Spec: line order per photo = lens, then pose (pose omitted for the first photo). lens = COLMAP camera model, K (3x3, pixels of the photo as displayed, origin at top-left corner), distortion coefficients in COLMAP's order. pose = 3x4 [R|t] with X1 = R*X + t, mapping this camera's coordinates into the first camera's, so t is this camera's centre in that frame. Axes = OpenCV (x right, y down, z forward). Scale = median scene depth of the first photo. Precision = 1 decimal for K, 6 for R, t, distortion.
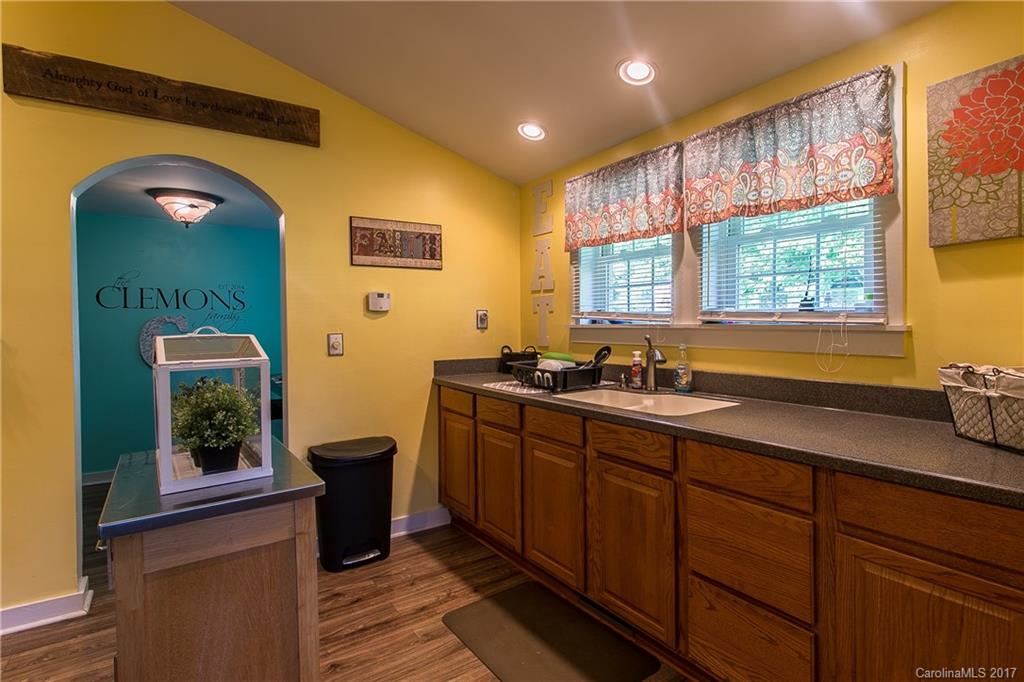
lens RADIAL K [[513.9, 0, 534.4], [0, 513.9, 329.4], [0, 0, 1]] dist [0.003772, 0.001293]
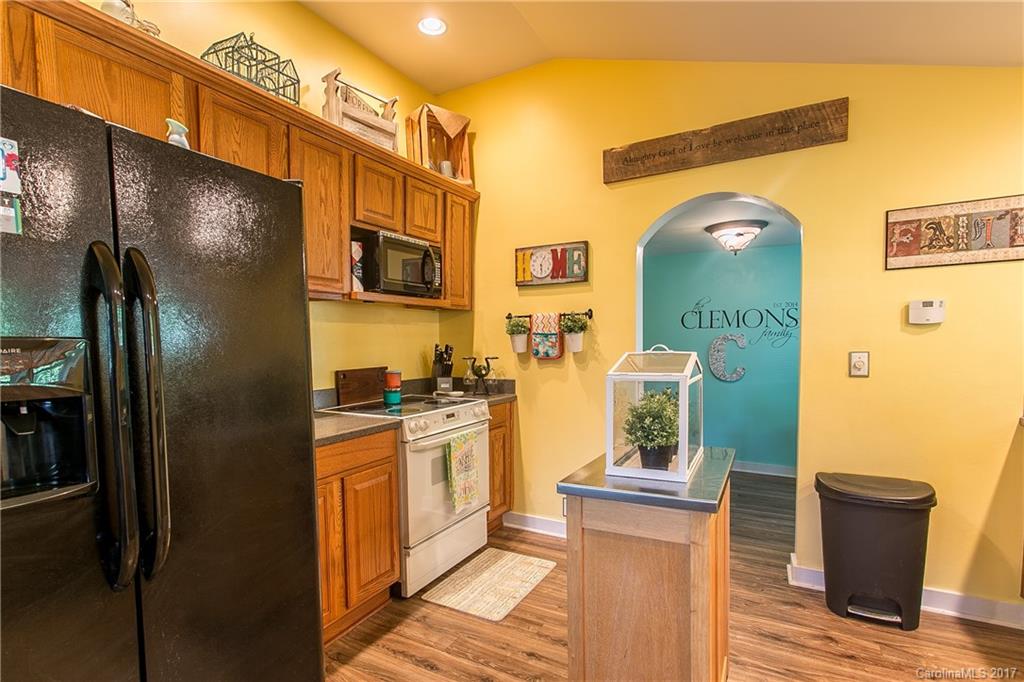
lens RADIAL K [[497.6, 0, 507.1], [0, 497.6, 372.0], [0, 0, 1]] dist [-0.000819, 0.001397]
pose [[0.439077, 0.051993, -0.896944, 0.117364], [-0.004002, 0.998427, 0.055916, -0.002457], [0.898440, -0.020962, 0.438595, 0.097813]]
